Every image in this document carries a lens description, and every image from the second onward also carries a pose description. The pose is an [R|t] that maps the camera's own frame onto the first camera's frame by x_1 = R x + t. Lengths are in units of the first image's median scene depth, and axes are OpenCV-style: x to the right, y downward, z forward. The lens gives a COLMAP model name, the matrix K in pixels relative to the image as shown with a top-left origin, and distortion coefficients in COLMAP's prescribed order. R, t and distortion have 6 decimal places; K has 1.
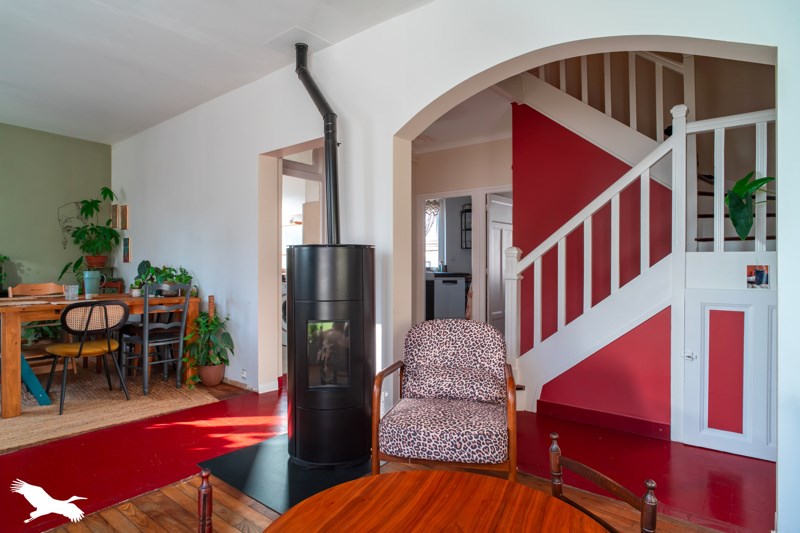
lens RADIAL K [[441.3, 0, 400.0], [0, 441.3, 266.5], [0, 0, 1]] dist [-0.013744, 0.002200]
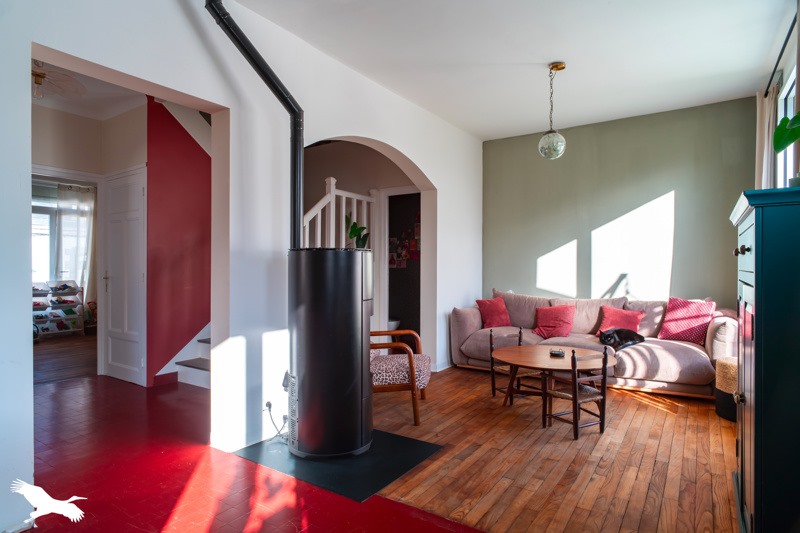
lens RADIAL K [[441.3, 0, 400.0], [0, 441.3, 266.5], [0, 0, 1]] dist [-0.013744, 0.002200]
pose [[-0.095172, -0.005823, 0.995444, -1.197722], [0.007457, 0.999951, 0.006562, -0.015400], [-0.995433, 0.008047, -0.095124, 0.913517]]
